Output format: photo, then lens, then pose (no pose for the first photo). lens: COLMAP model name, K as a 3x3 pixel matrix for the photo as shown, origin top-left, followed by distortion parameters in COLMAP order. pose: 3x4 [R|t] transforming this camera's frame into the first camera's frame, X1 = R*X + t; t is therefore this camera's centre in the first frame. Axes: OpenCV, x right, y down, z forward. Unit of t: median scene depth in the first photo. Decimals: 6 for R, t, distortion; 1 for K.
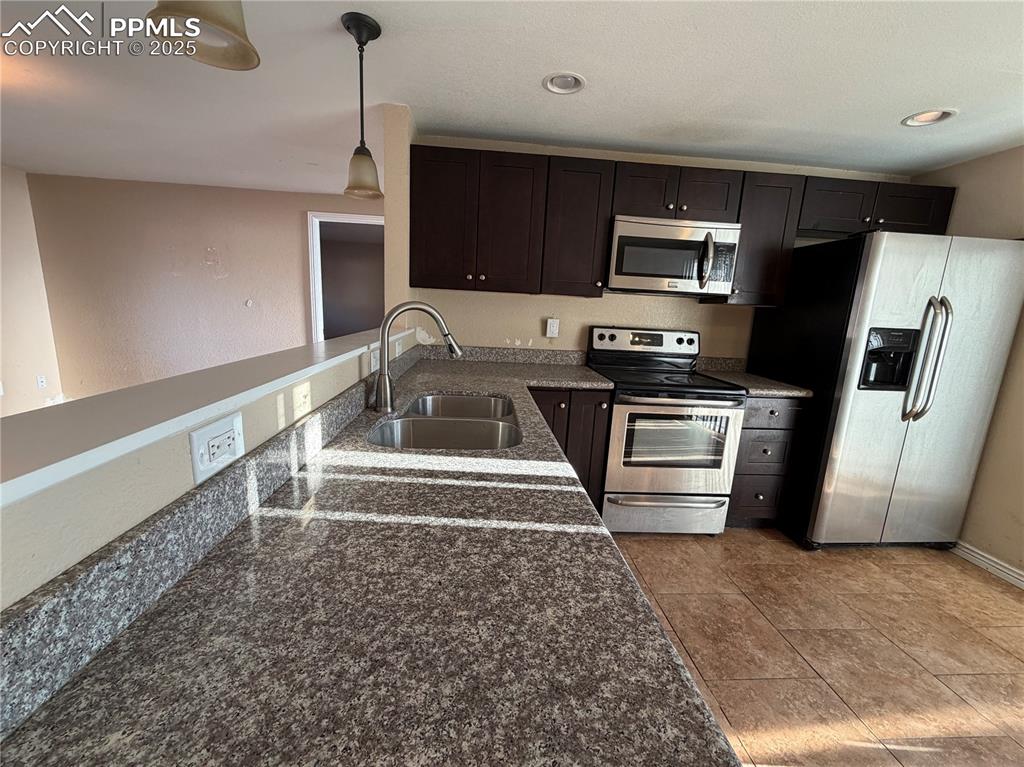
lens RADIAL K [[409.3, 0, 509.8], [0, 409.3, 386.0], [0, 0, 1]] dist [0.000832, -0.000143]
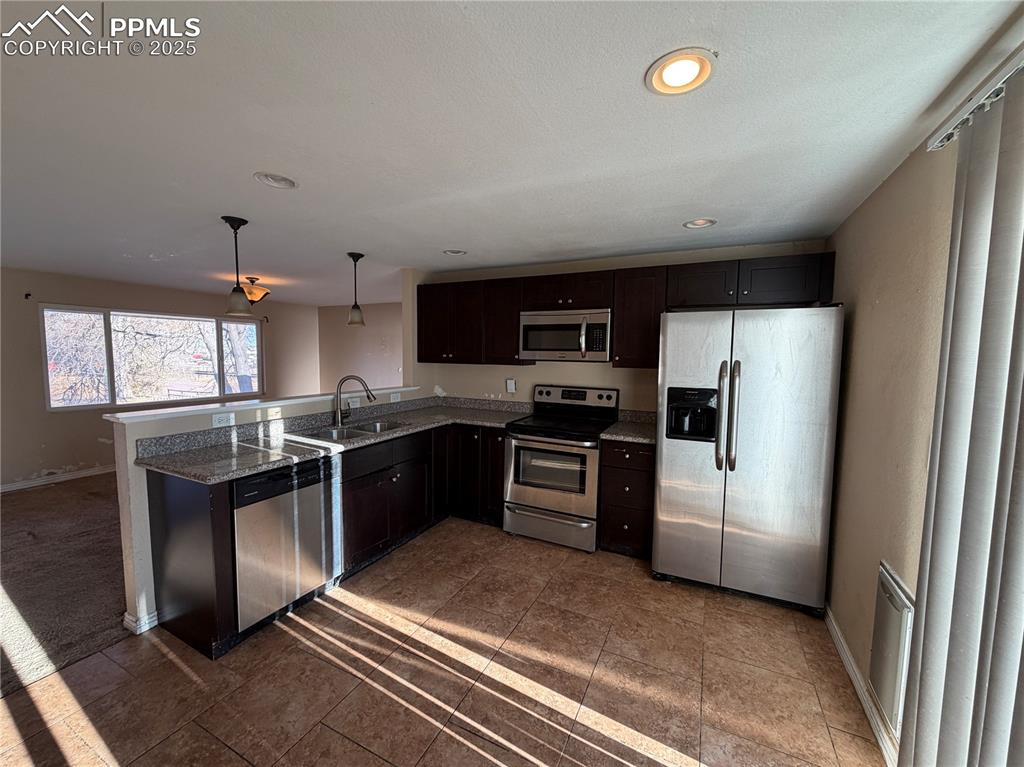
lens RADIAL K [[409.3, 0, 509.4], [0, 409.3, 386.7], [0, 0, 1]] dist [0.000832, -0.000143]
pose [[0.861515, 0.002083, -0.507729, 0.961809], [-0.068093, 0.991432, -0.111474, 0.022311], [0.503146, 0.130609, 0.854275, -0.257735]]
